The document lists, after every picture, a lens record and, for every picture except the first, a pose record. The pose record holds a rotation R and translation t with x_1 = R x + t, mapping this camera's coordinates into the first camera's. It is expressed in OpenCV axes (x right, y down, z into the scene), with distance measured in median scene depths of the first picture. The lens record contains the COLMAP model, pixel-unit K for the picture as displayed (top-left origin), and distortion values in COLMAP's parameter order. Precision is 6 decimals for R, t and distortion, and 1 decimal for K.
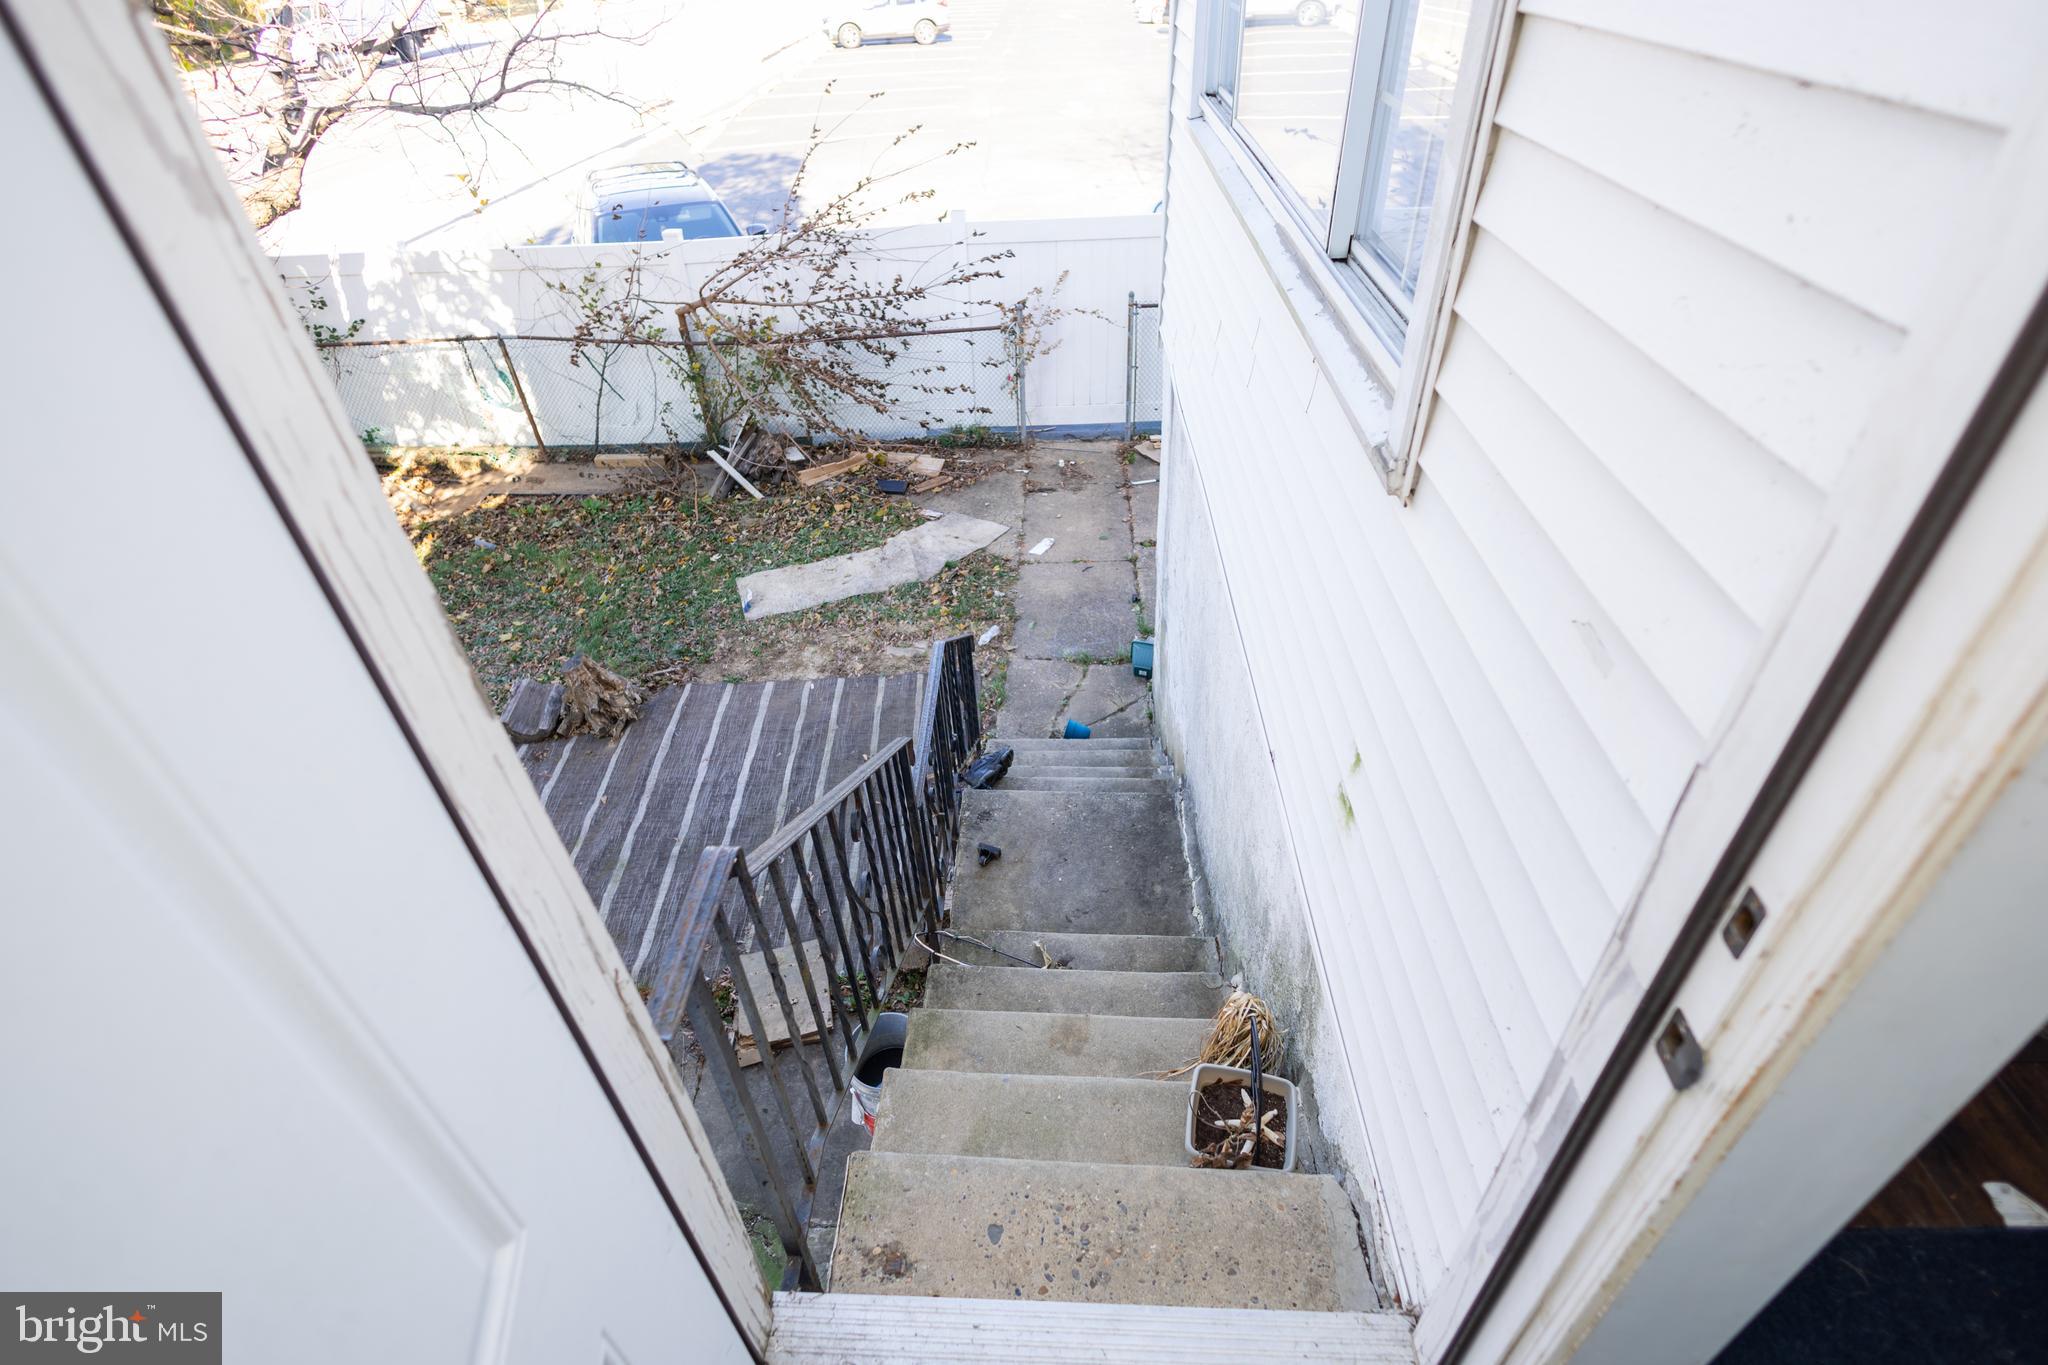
lens RADIAL K [[993.5, 0, 1024.0], [0, 993.5, 682.5], [0, 0, 1]] dist [0.002453, -0.000443]
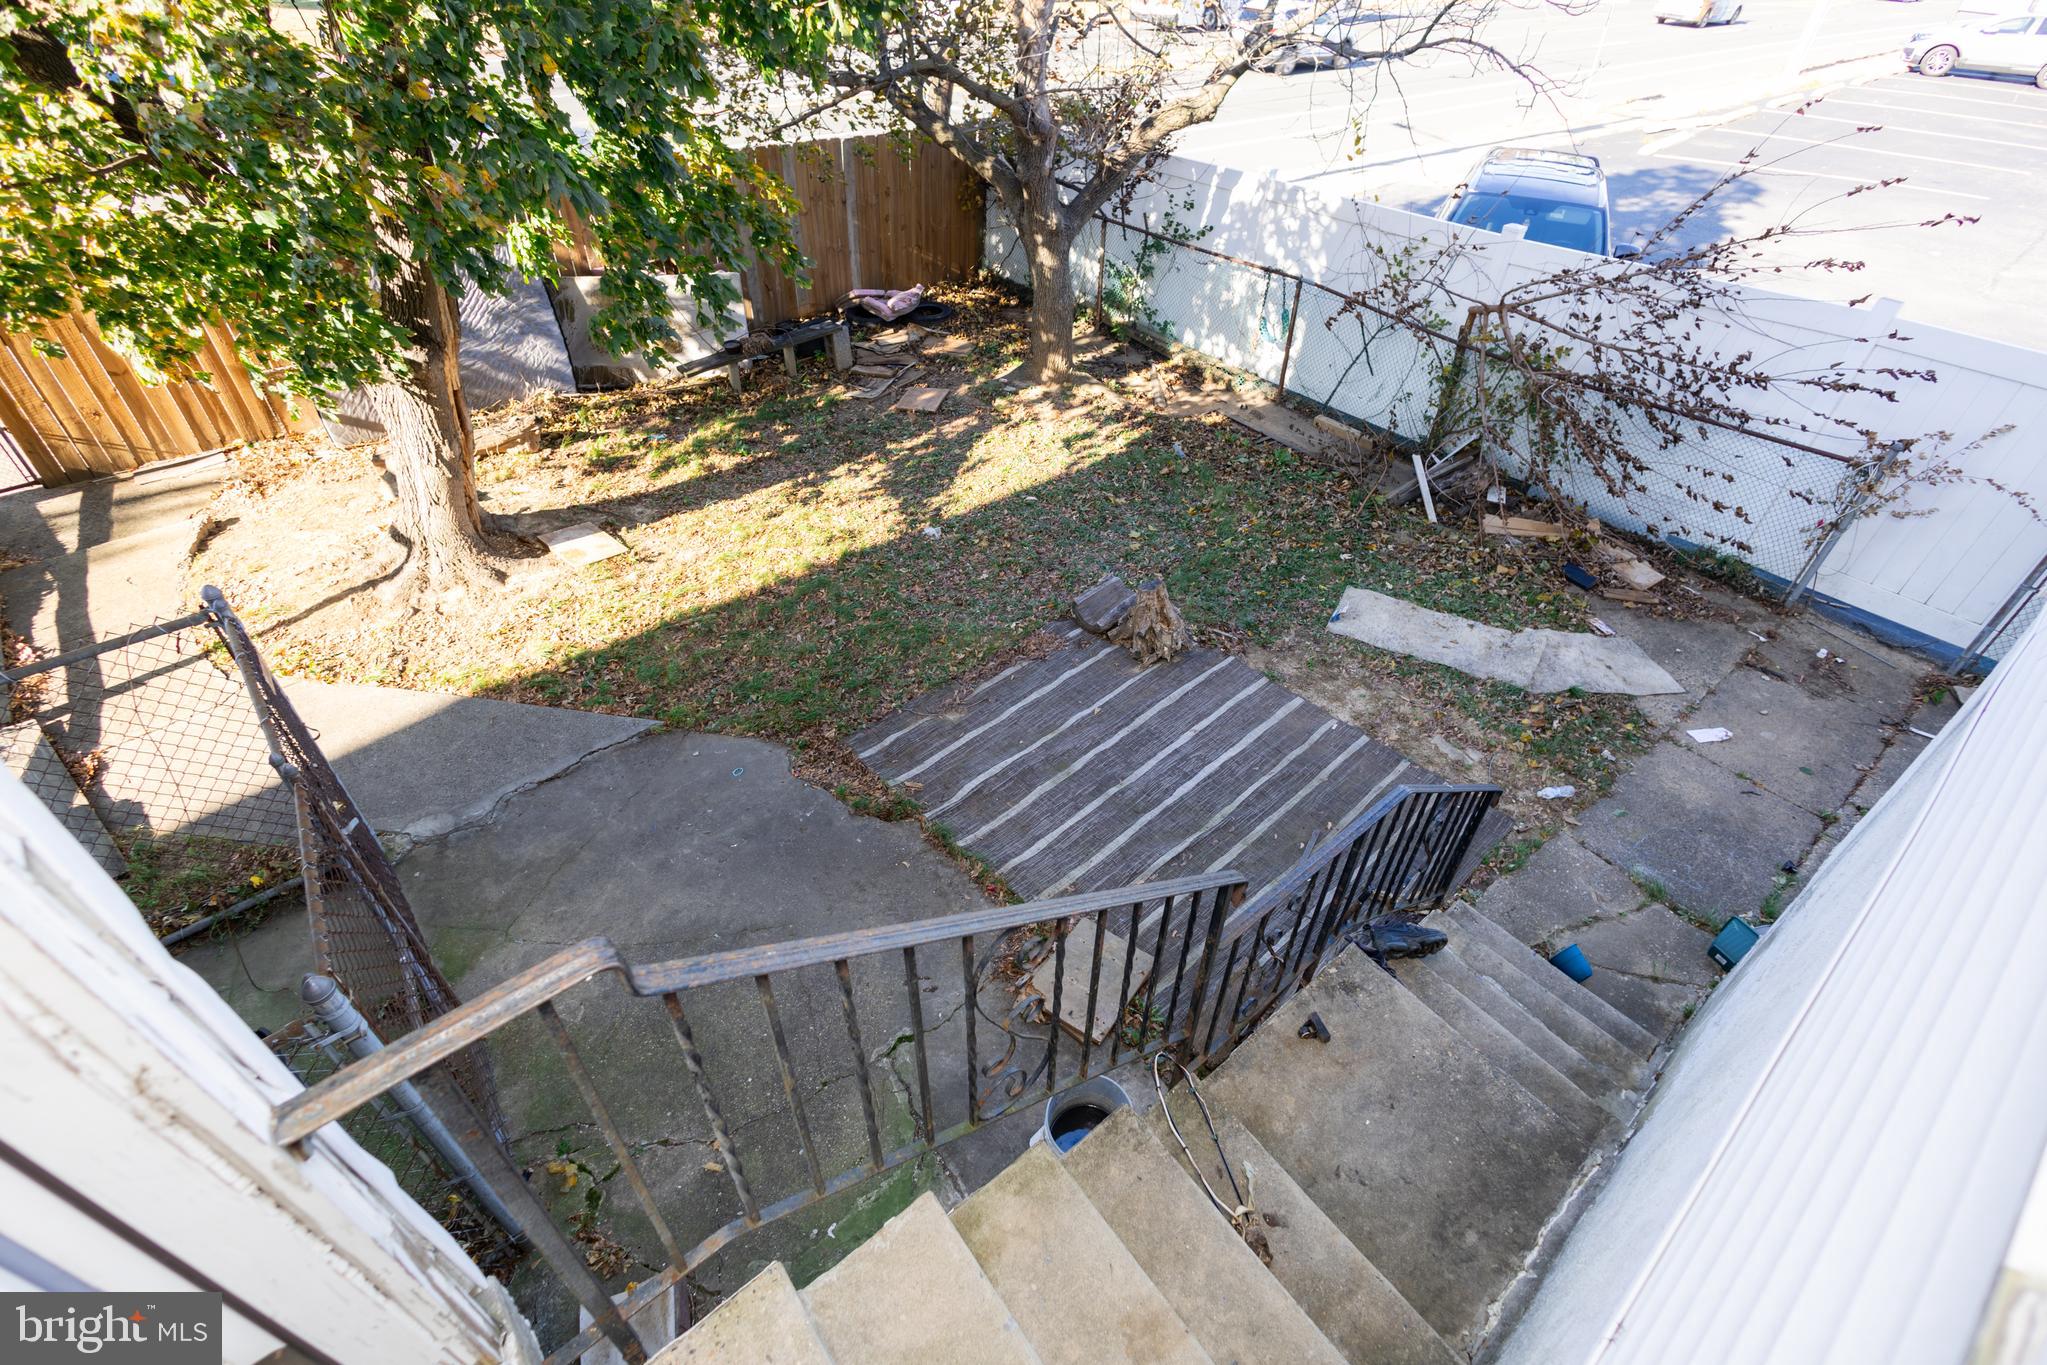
lens RADIAL K [[933.3, 0, 1023.5], [0, 933.3, 682.5], [0, 0, 1]] dist [0.000923, -0.000288]
pose [[0.659291, 0.525061, -0.538188, 0.032926], [-0.497406, 0.841344, 0.211491, -0.053694], [0.563847, 0.128264, 0.815859, 0.089369]]
